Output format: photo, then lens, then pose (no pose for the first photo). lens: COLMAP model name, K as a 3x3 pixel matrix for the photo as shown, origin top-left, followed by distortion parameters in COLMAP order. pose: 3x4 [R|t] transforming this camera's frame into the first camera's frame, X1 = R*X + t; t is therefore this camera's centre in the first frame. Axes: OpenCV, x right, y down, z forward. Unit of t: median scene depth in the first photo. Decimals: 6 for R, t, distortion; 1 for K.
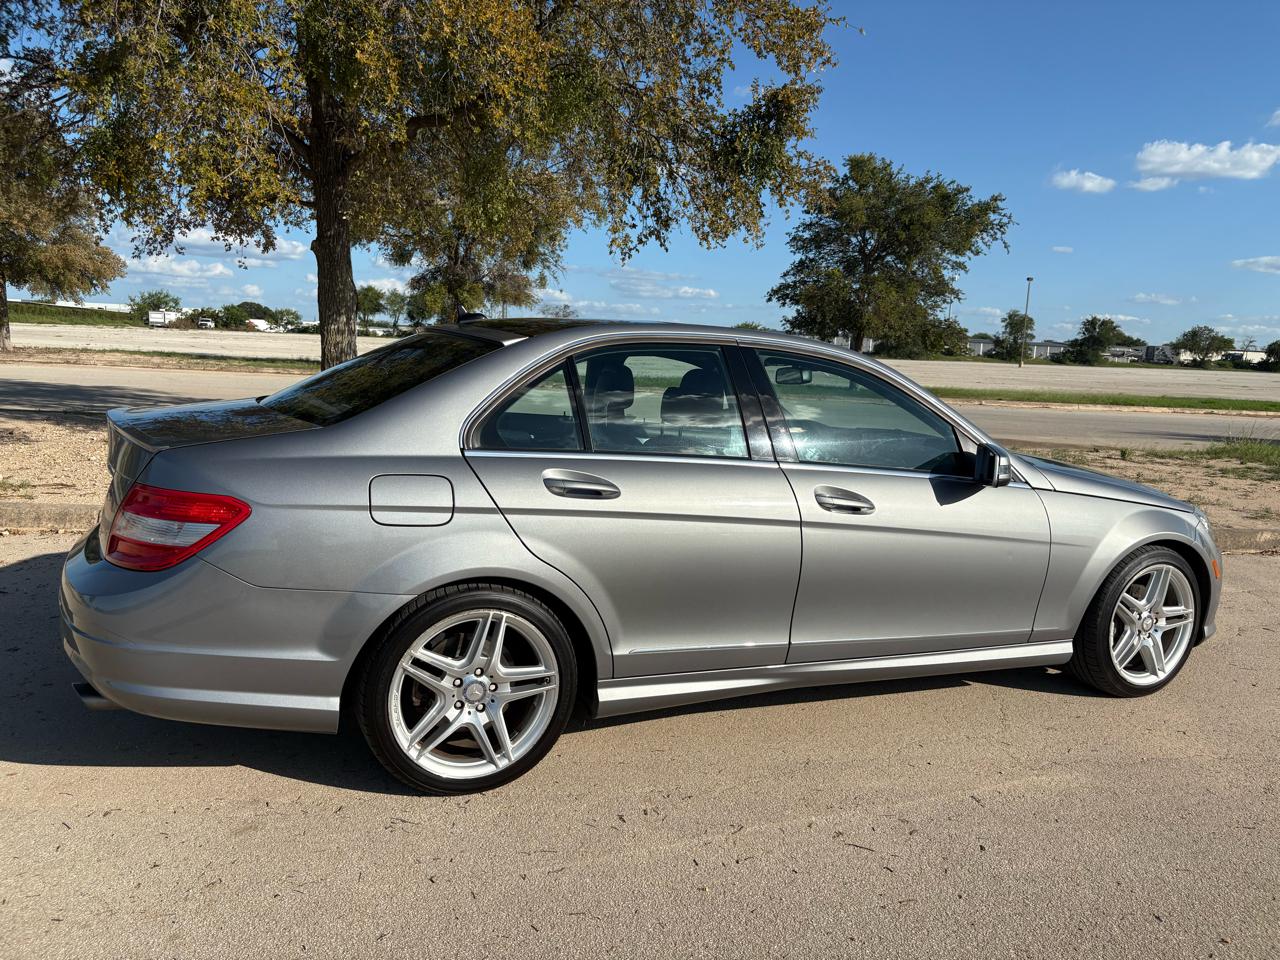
lens RADIAL K [[978.0, 0, 640.0], [0, 978.0, 490.3], [0, 0, 1]] dist [0.043194, -0.049652]
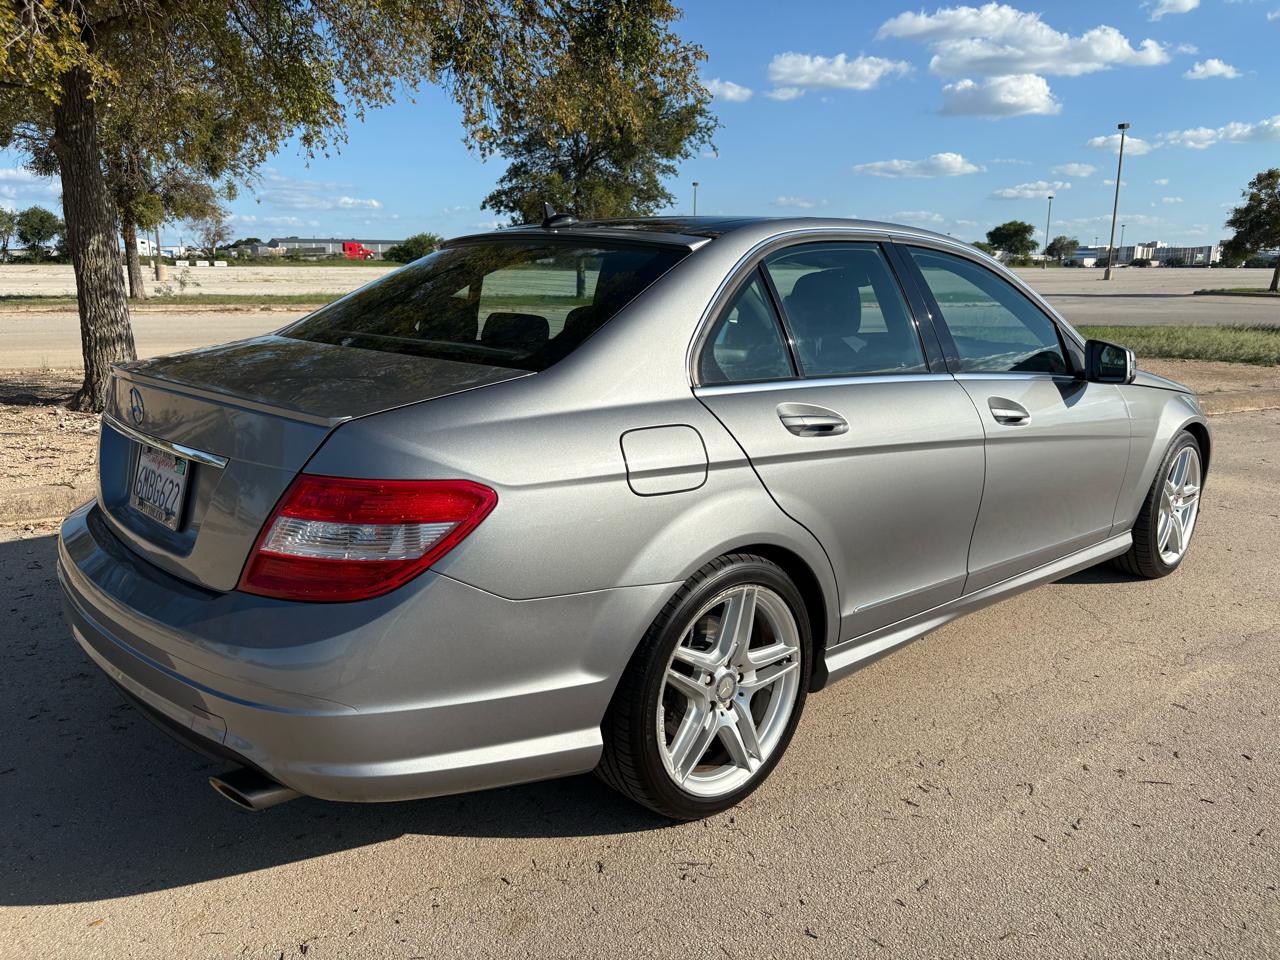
lens RADIAL K [[978.0, 0, 640.0], [0, 978.0, 492.1], [0, 0, 1]] dist [0.043194, -0.049652]
pose [[0.946964, -0.109511, 0.302104, -0.374955], [0.082396, 0.991456, 0.101121, -0.033571], [-0.310597, -0.070866, 0.947896, 0.219557]]
